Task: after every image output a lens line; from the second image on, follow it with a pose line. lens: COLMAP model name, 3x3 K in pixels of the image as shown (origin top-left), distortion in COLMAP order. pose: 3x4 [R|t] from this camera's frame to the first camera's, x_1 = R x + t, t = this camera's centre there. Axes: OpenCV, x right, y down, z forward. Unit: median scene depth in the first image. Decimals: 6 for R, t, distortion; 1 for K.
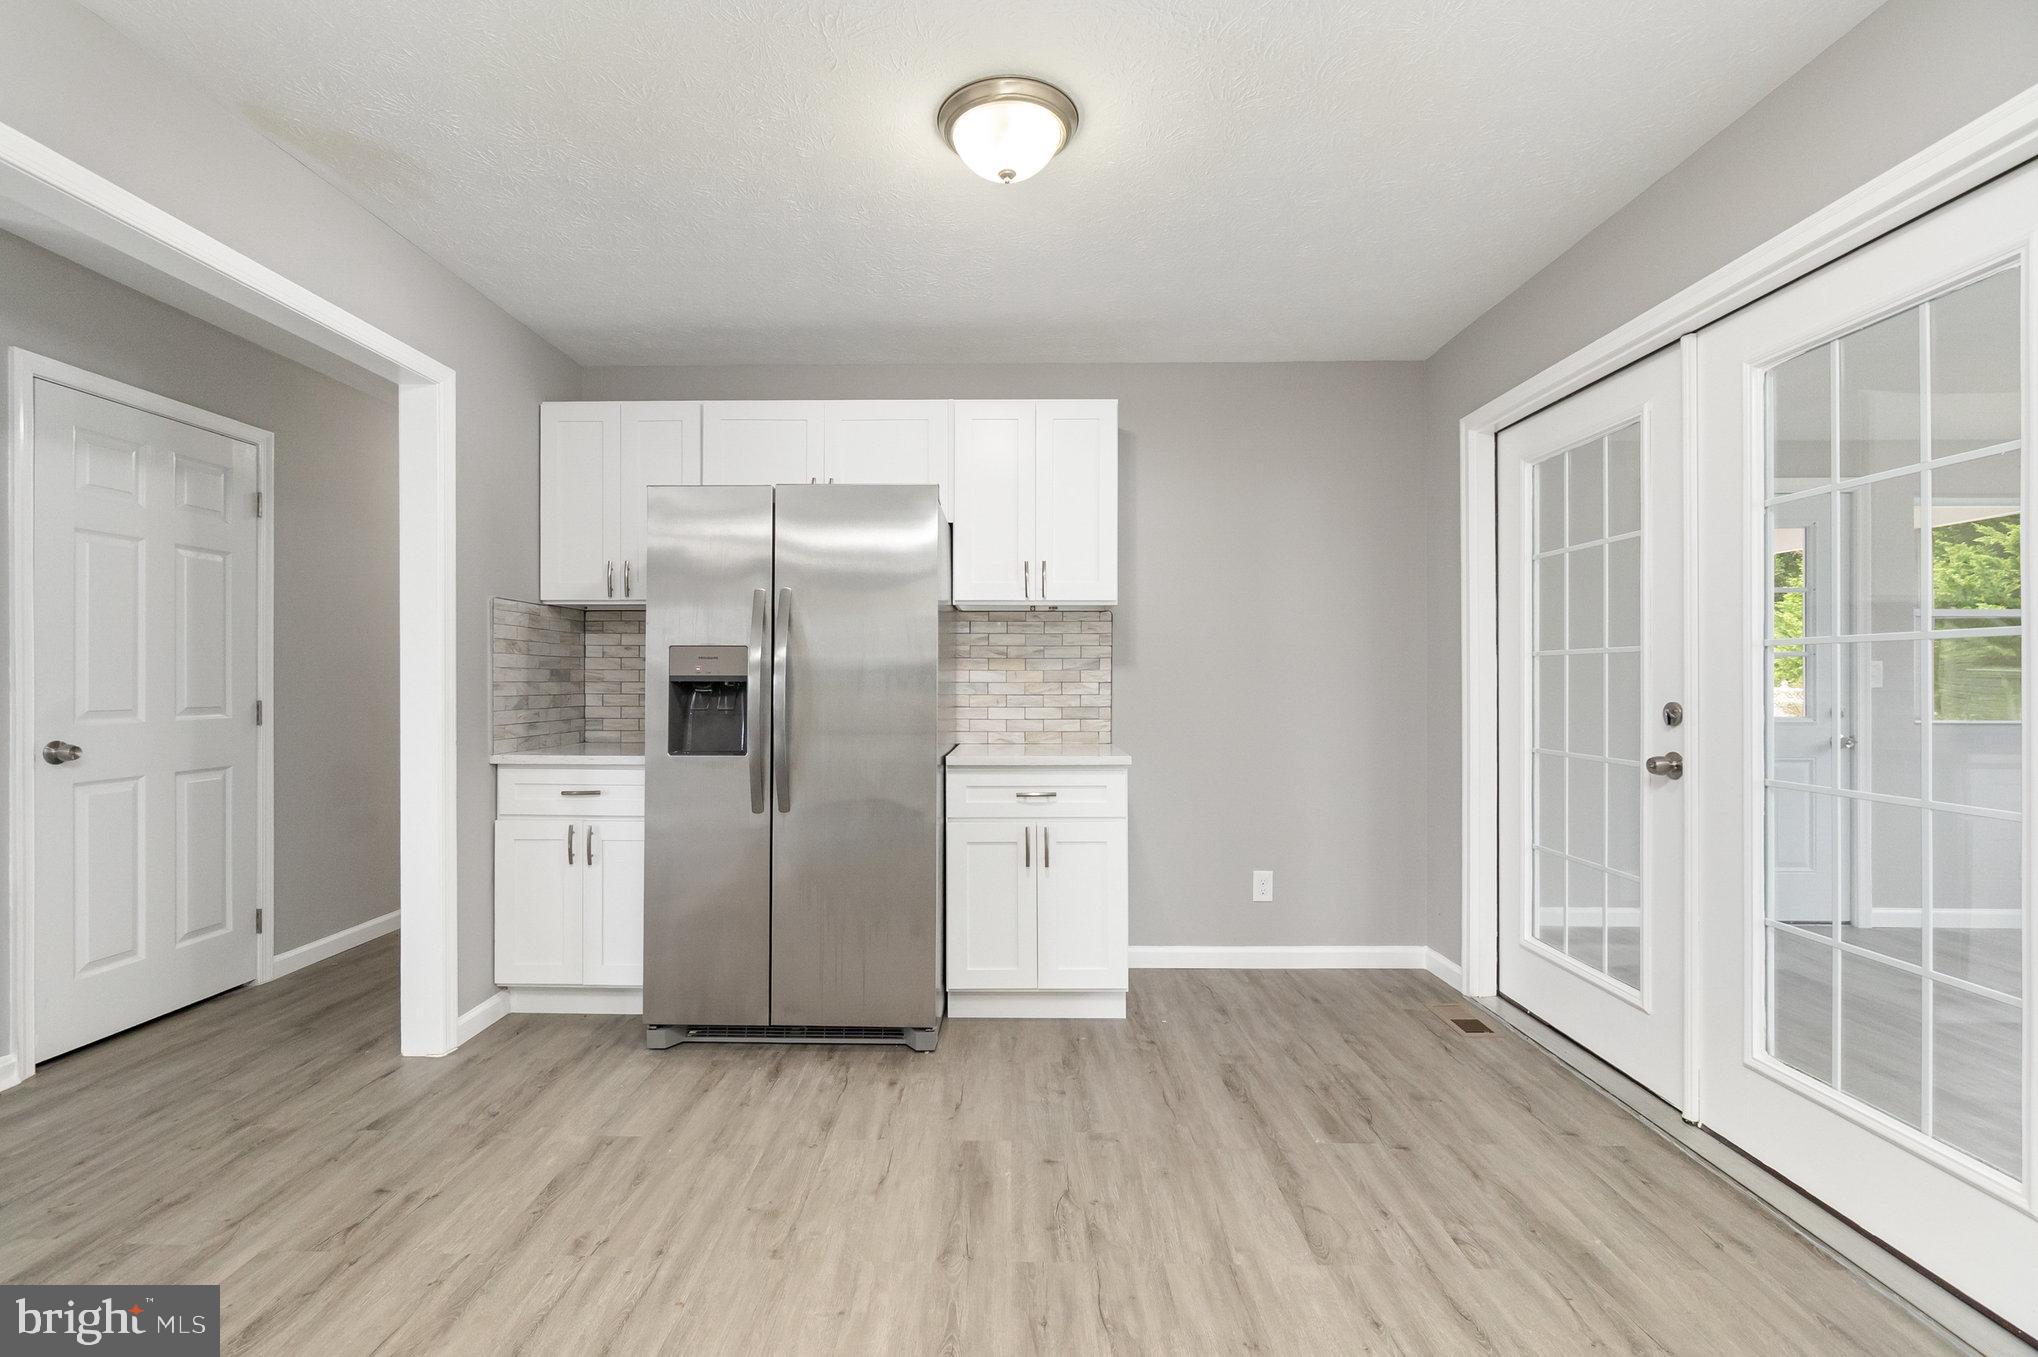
lens RADIAL K [[866.3, 0, 1012.4], [0, 866.3, 675.9], [0, 0, 1]] dist [-0.001264, 0.000041]
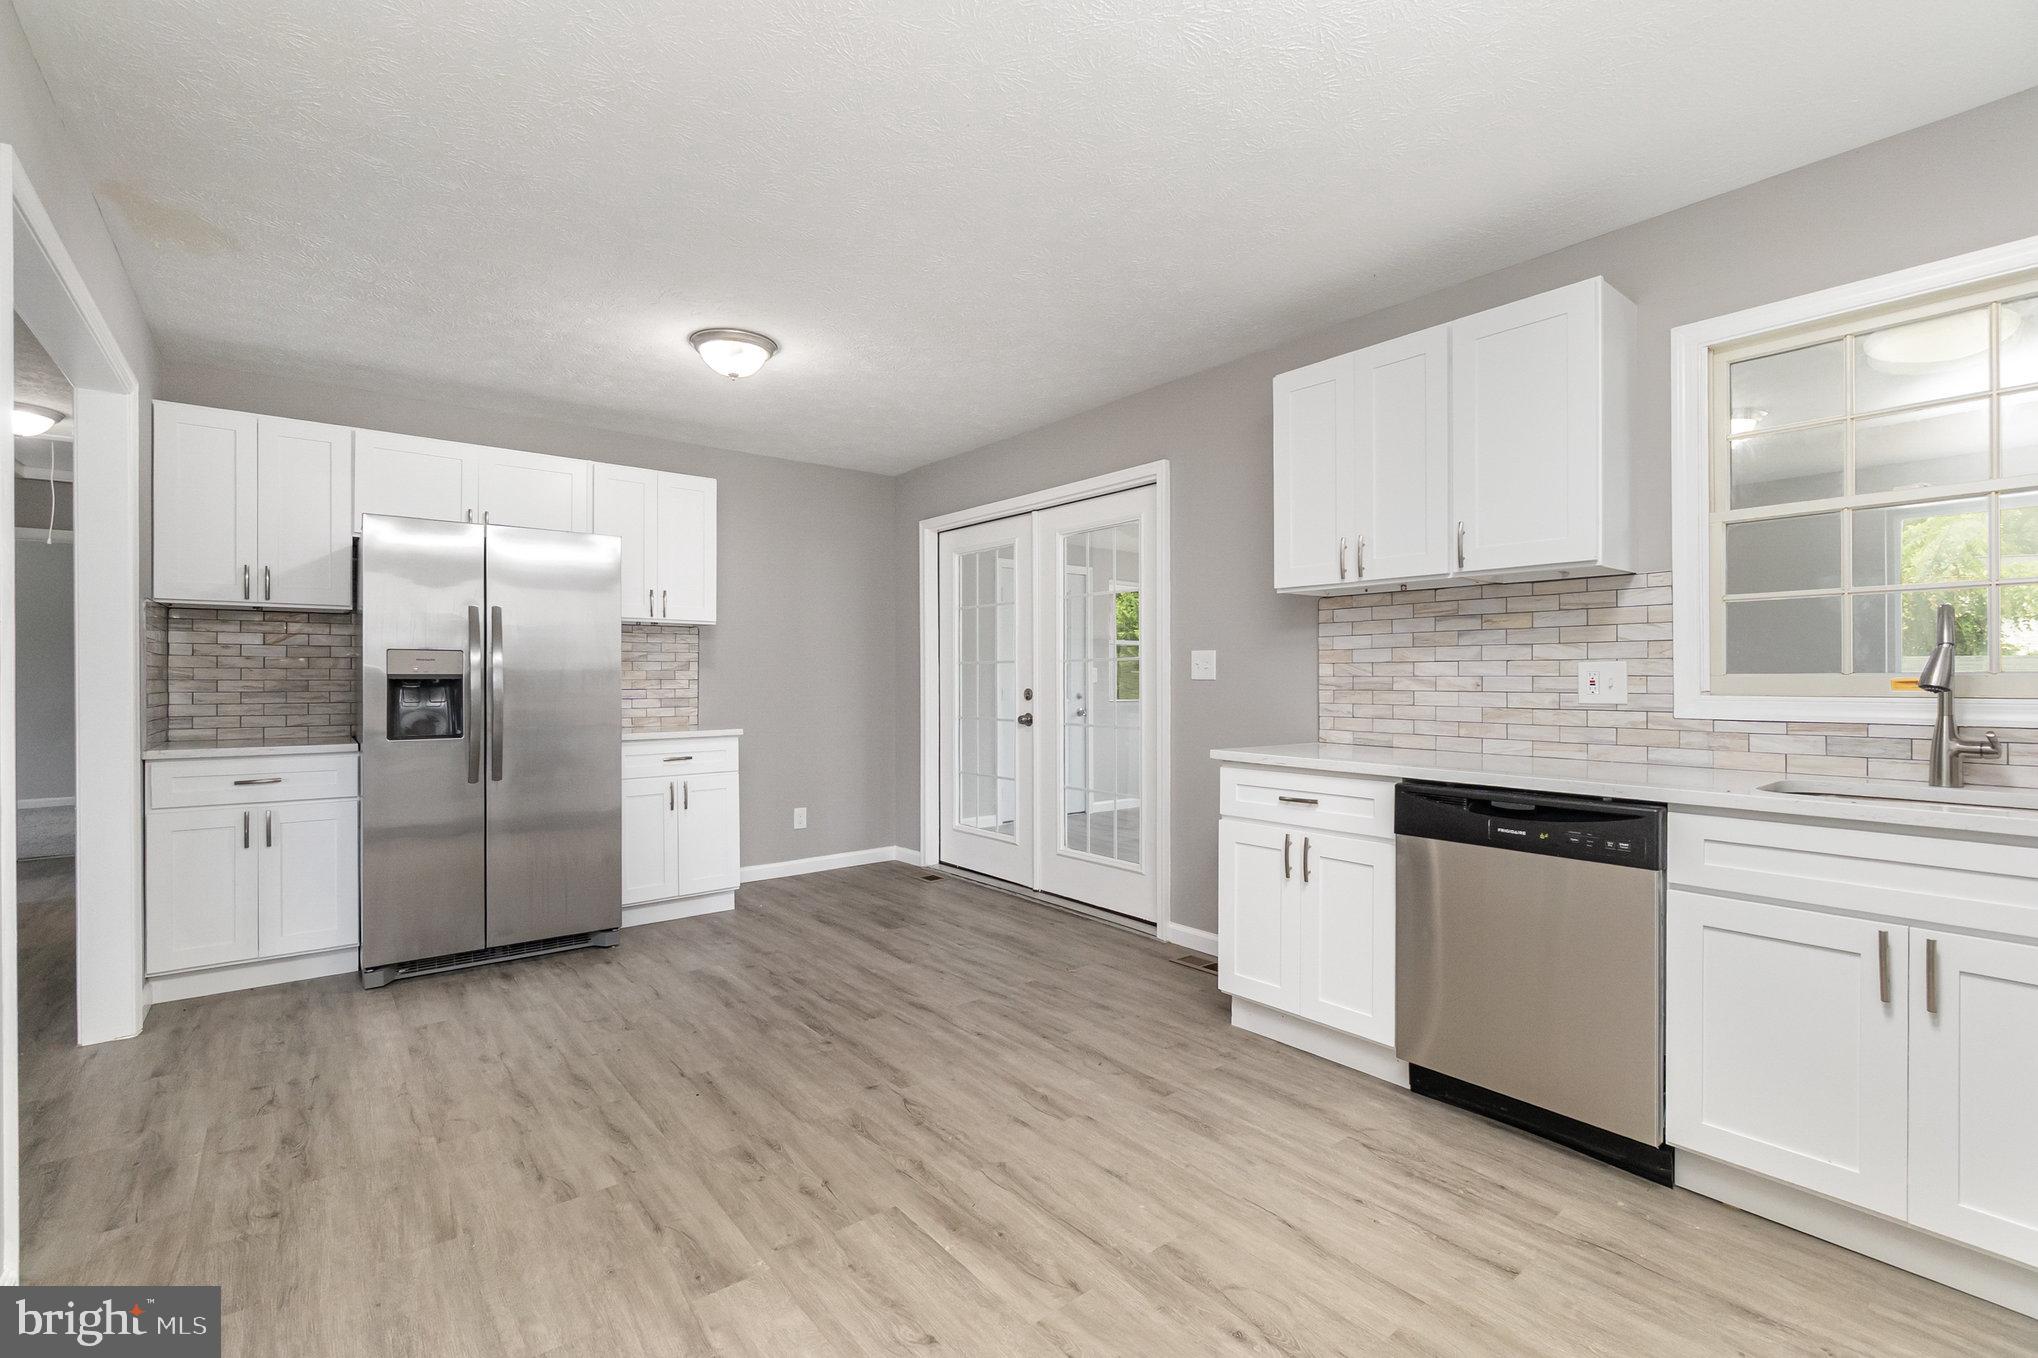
lens RADIAL K [[885.2, 0, 981.5], [0, 885.2, 677.2], [0, 0, 1]] dist [-0.000914, -0.000089]
pose [[0.784089, 0.000166, 0.620649, -0.511208], [-0.001514, 0.999998, 0.001644, 0.000923], [-0.620647, -0.002229, 0.784087, -0.467989]]
